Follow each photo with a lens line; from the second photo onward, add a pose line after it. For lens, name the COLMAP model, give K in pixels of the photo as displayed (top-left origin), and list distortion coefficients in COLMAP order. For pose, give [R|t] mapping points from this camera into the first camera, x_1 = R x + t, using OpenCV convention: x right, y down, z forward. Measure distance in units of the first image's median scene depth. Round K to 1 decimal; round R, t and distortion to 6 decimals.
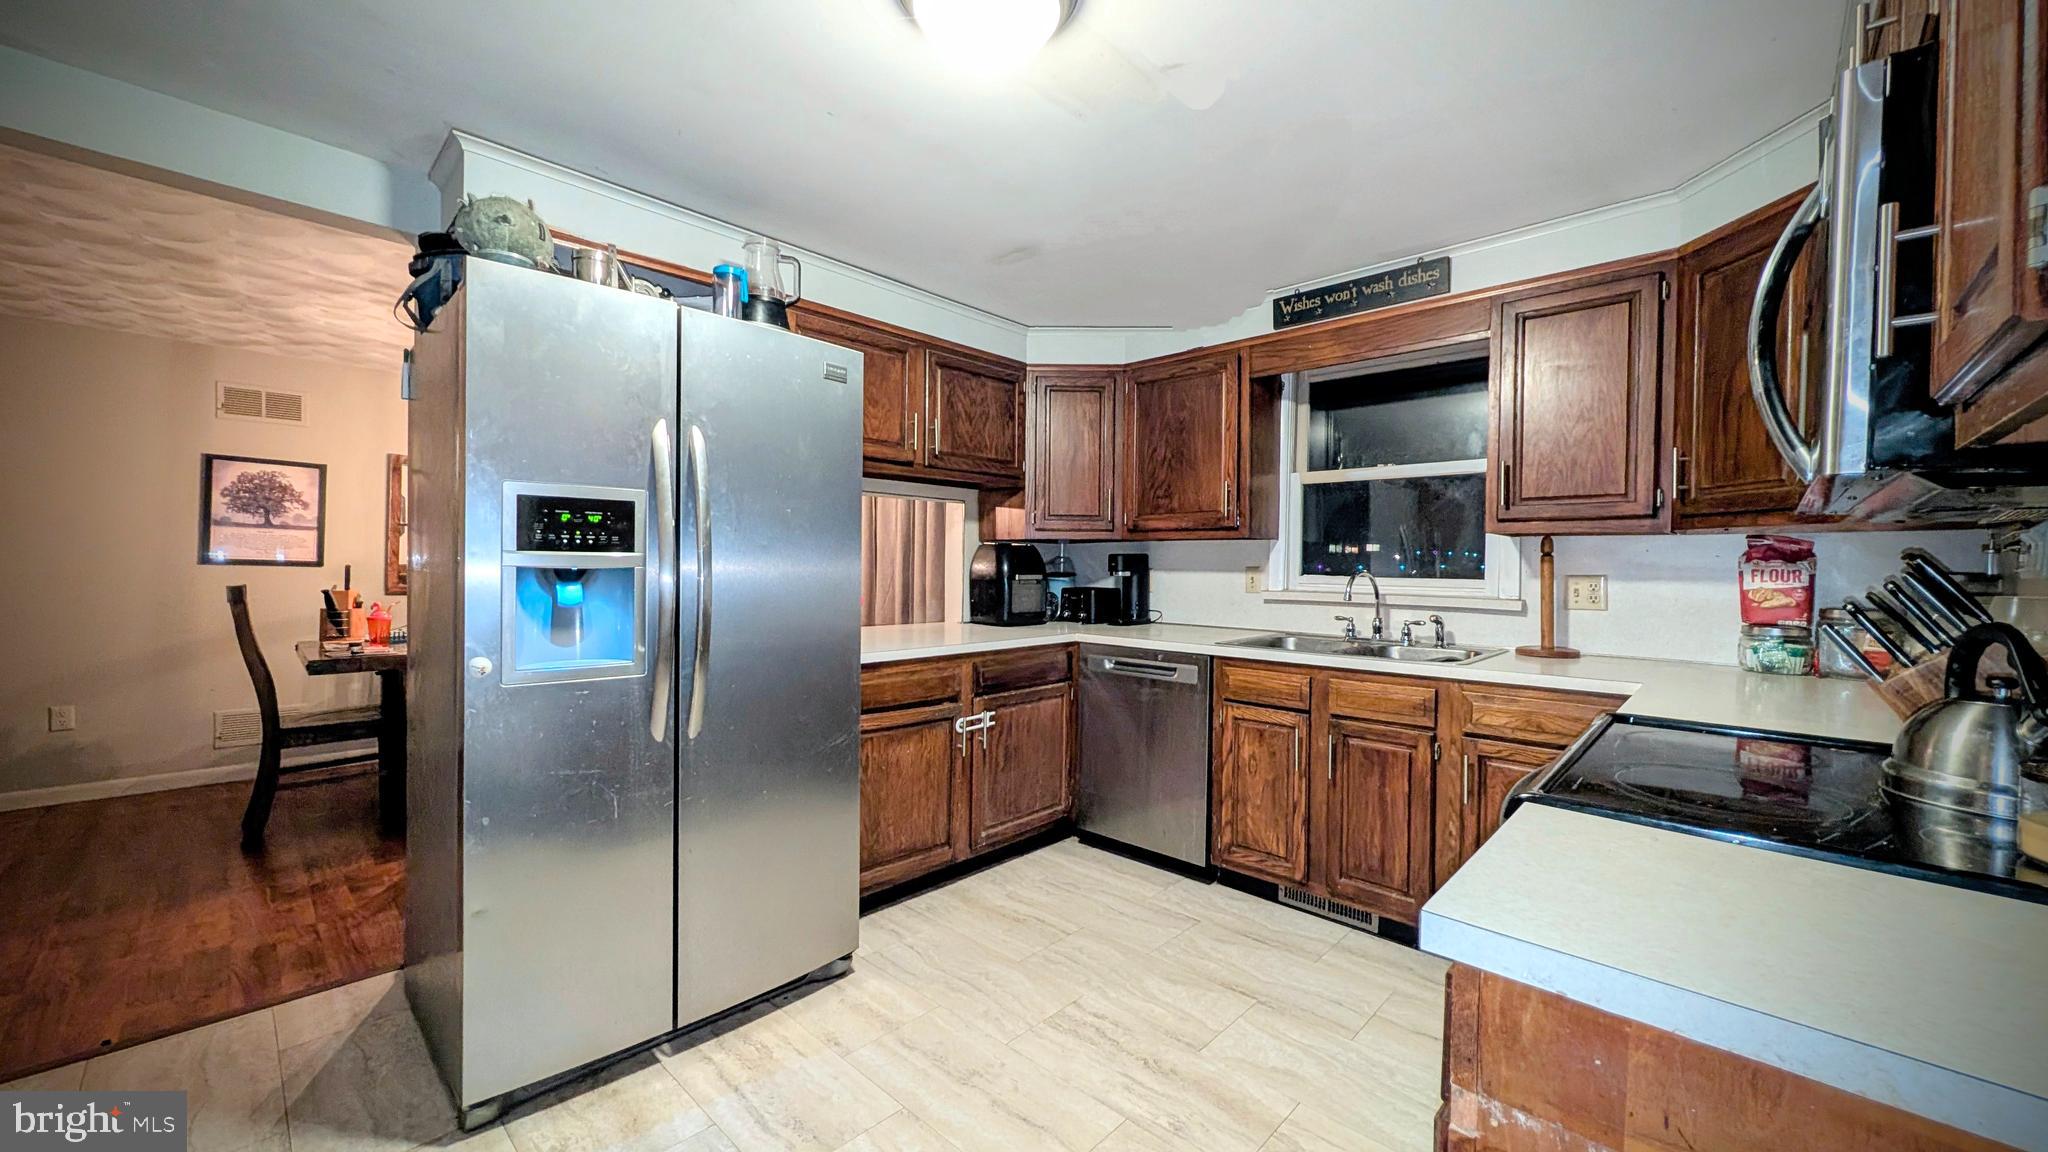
lens RADIAL K [[772.6, 0, 1033.2], [0, 772.6, 570.4], [0, 0, 1]] dist [0.000793, 0.000038]
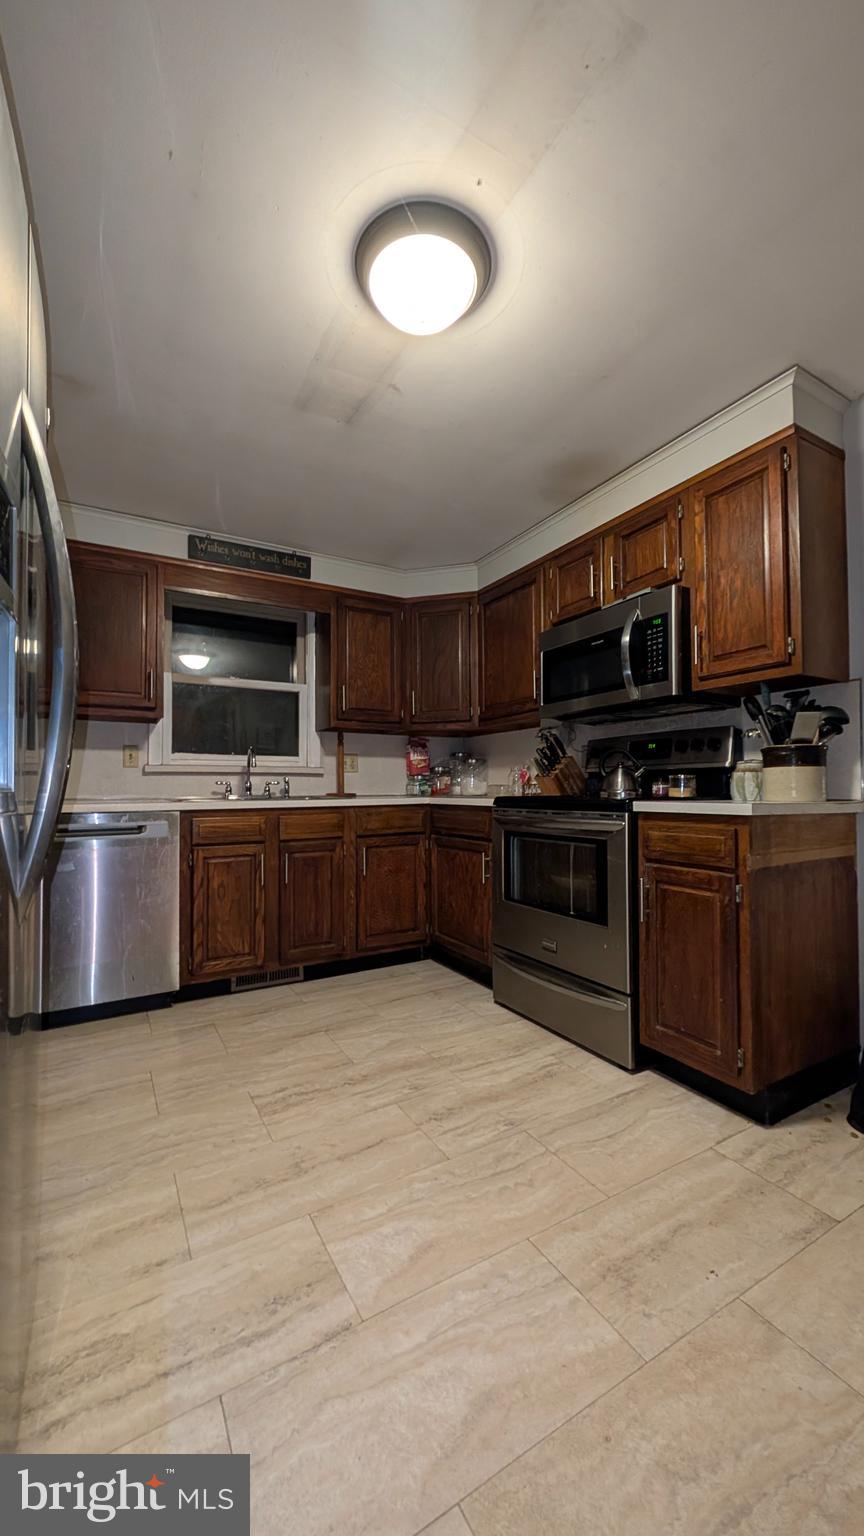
lens RADIAL K [[579.4, 0, 434.2], [0, 579.4, 772.8], [0, 0, 1]] dist [0.000793, 0.000038]
pose [[0.286088, 0.012774, 0.958118, -0.560336], [0.017837, 0.999667, -0.018654, 0.080907], [-0.958037, 0.022427, 0.285765, 0.392680]]
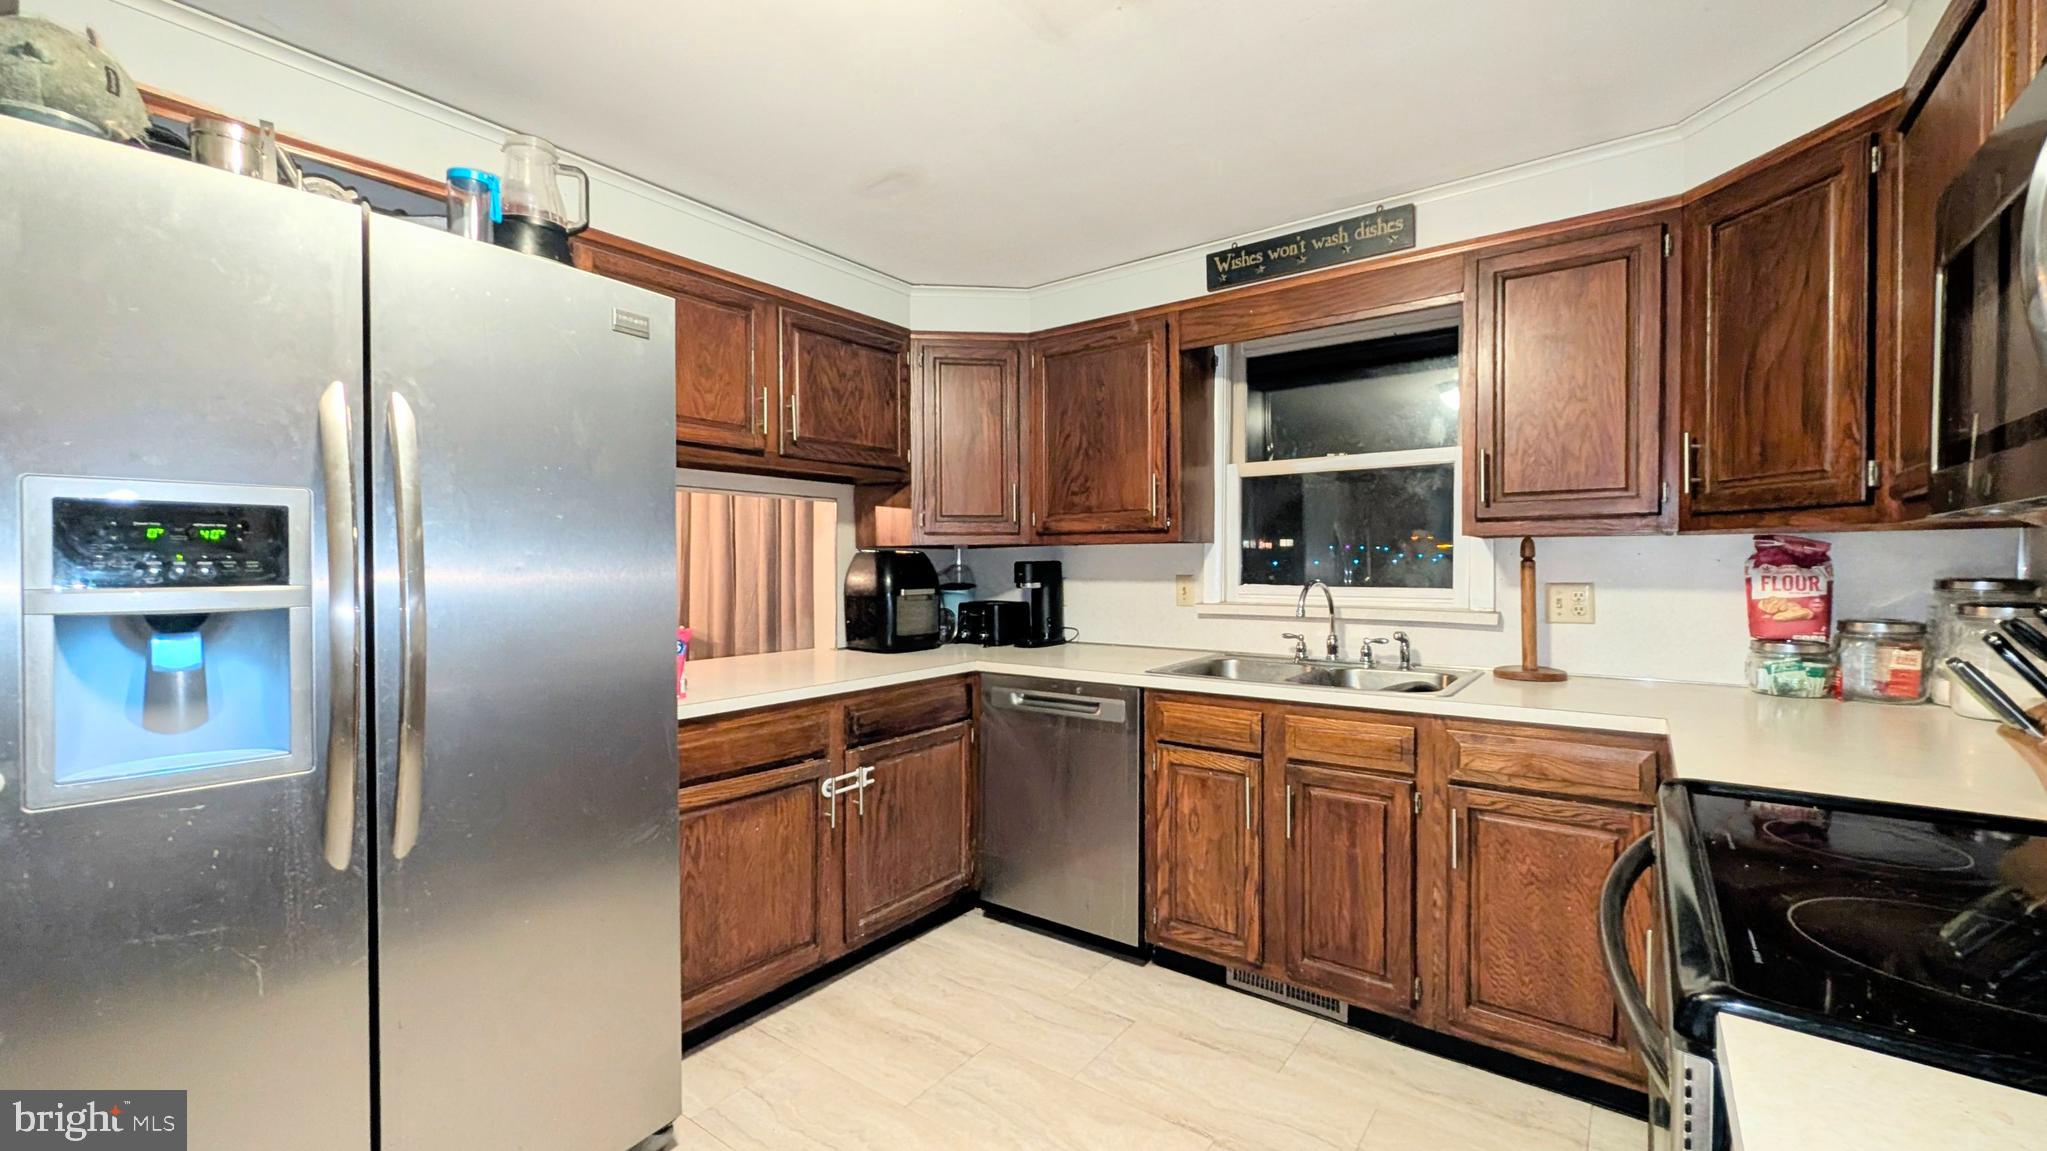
lens RADIAL K [[828.2, 0, 1031.9], [0, 828.2, 571.3], [0, 0, 1]] dist [-0.000376, 0.000007]
pose [[0.992934, -0.016026, 0.117579, 0.015963], [0.015863, 0.999871, 0.002323, -0.017511], [-0.117601, -0.000442, 0.993061, 0.156411]]
